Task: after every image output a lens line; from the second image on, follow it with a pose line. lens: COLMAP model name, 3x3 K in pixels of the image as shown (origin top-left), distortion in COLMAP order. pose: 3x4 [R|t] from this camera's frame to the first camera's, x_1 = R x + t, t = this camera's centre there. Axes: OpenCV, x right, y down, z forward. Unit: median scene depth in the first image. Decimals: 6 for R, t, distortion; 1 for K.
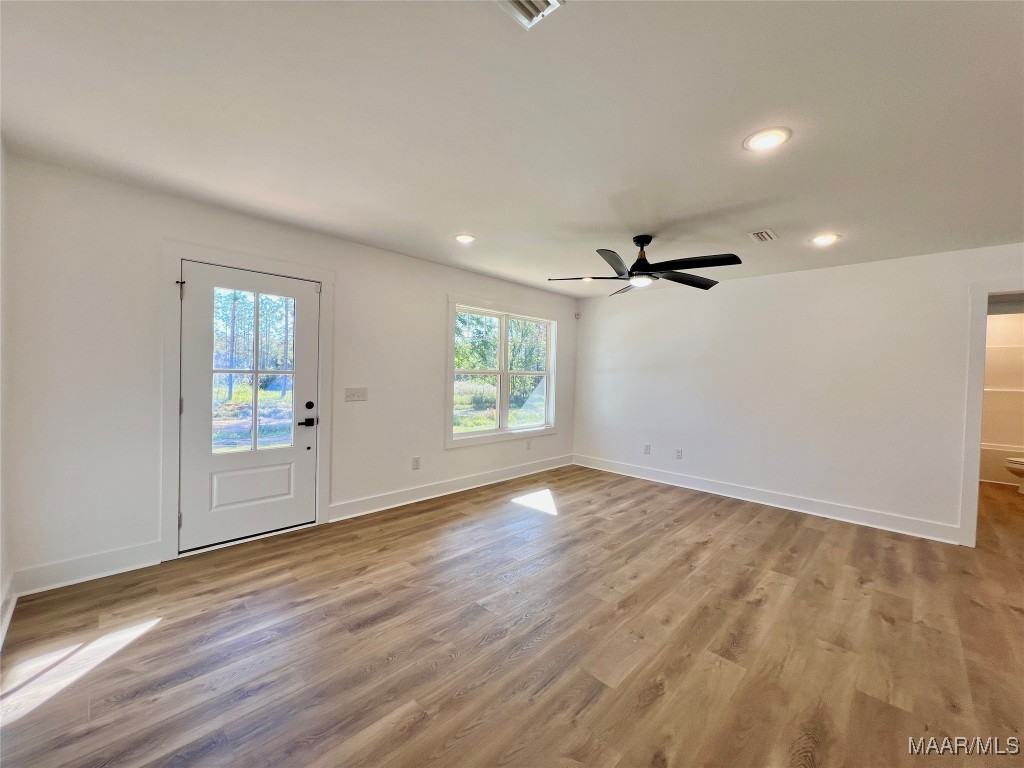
lens RADIAL K [[410.9, 0, 507.2], [0, 410.9, 379.3], [0, 0, 1]] dist [-0.001515, -0.000084]
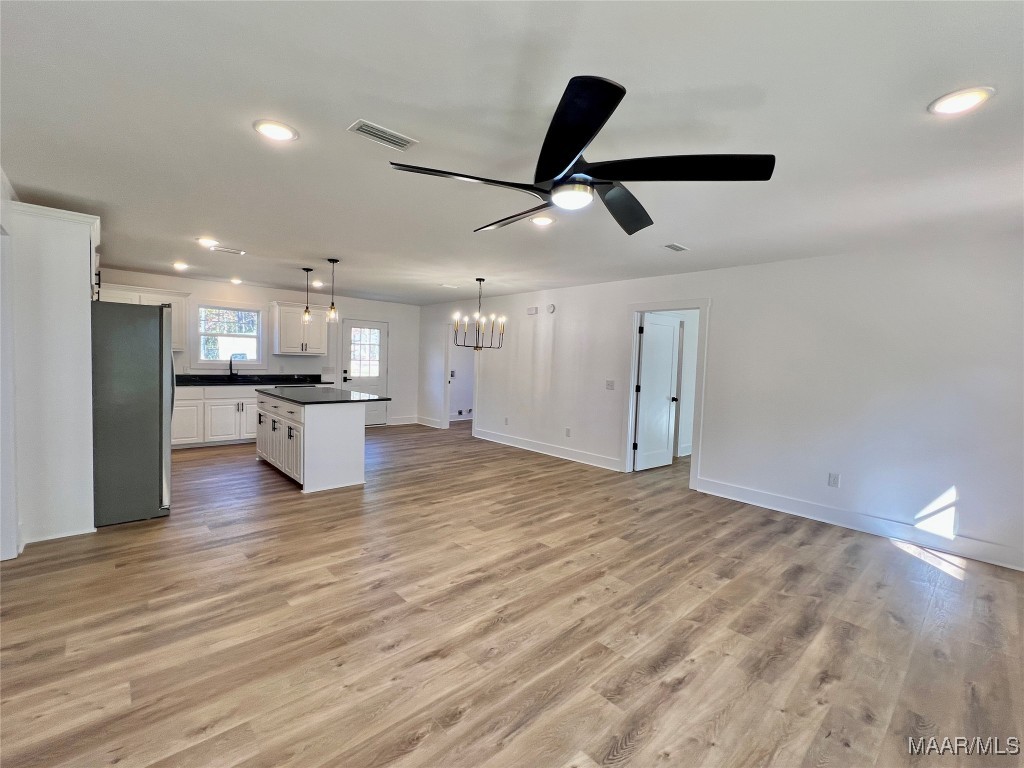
lens RADIAL K [[450.5, 0, 509.3], [0, 450.5, 382.3], [0, 0, 1]] dist [-0.005036, 0.000953]
pose [[-0.996805, -0.062474, 0.049776, 0.417153], [-0.058943, 0.995839, 0.069499, -0.043950], [-0.053911, 0.066343, -0.996339, 1.837742]]
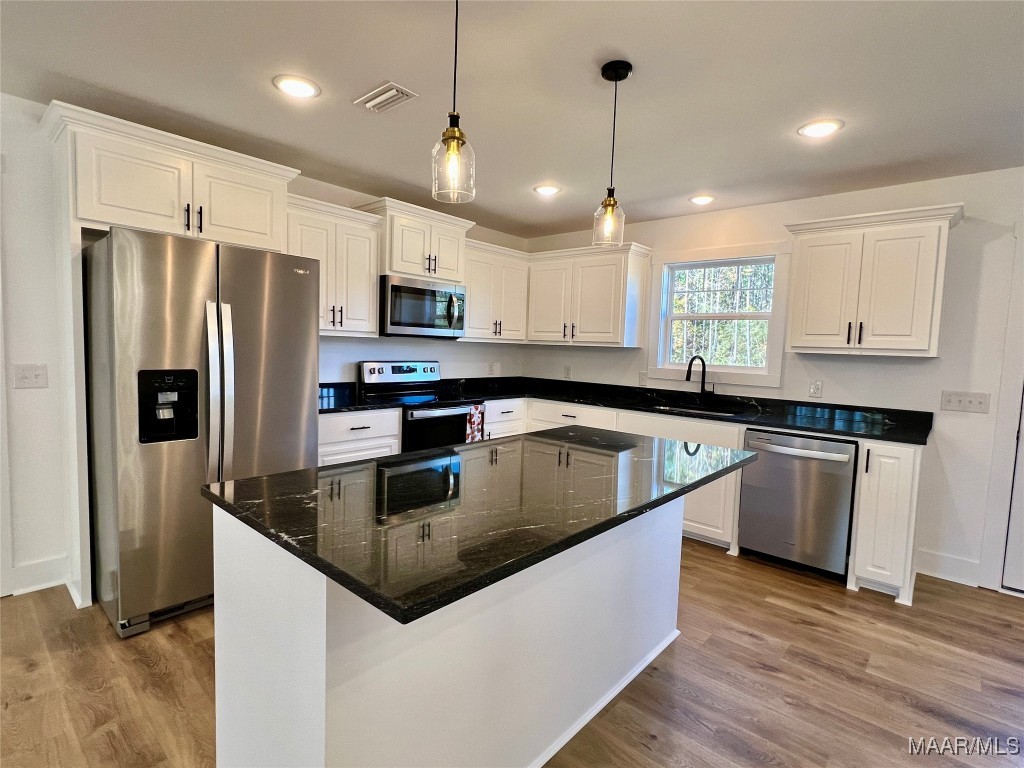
lens RADIAL K [[506.8, 0, 511.4], [0, 506.8, 385.3], [0, 0, 1]] dist [-0.001030, 0.000655]
pose [[-0.048115, -0.108039, 0.992982, 0.699113], [-0.019525, 0.994045, 0.107208, 0.012853], [-0.998651, -0.014230, -0.049938, 0.088504]]
